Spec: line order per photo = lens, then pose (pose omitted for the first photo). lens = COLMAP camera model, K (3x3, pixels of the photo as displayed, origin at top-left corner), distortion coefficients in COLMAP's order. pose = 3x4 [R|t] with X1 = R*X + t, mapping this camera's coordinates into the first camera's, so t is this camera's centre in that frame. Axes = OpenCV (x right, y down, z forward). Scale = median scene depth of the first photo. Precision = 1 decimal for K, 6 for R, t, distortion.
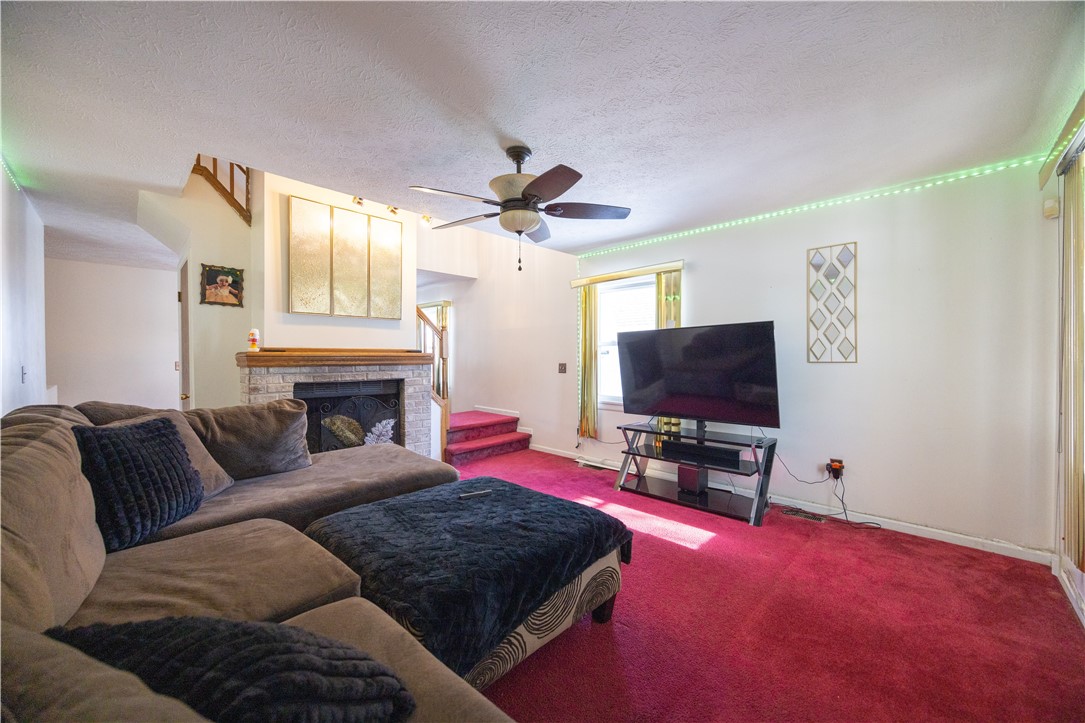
lens RADIAL K [[416.9, 0, 542.5], [0, 416.9, 361.5], [0, 0, 1]] dist [-0.001610, -0.000327]
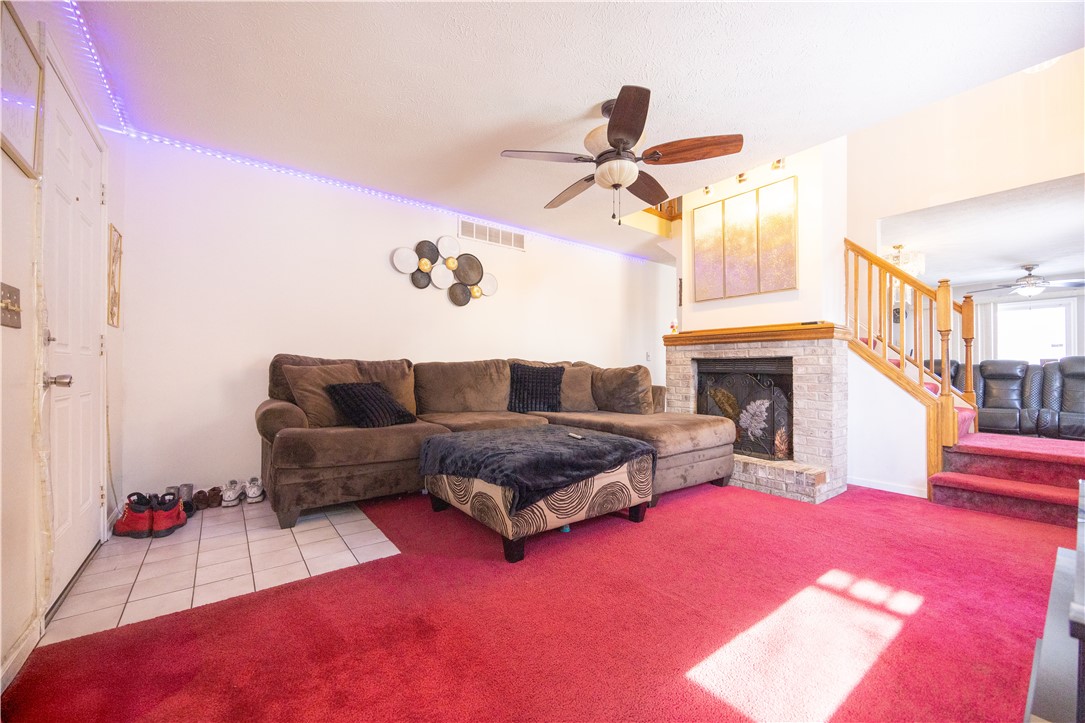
lens RADIAL K [[416.9, 0, 542.5], [0, 416.9, 361.5], [0, 0, 1]] dist [-0.001610, -0.000327]
pose [[-0.144977, -0.019795, -0.989237, 0.632729], [-0.022123, 0.999615, -0.016760, 0.083230], [0.989188, 0.019455, -0.145359, 0.668456]]
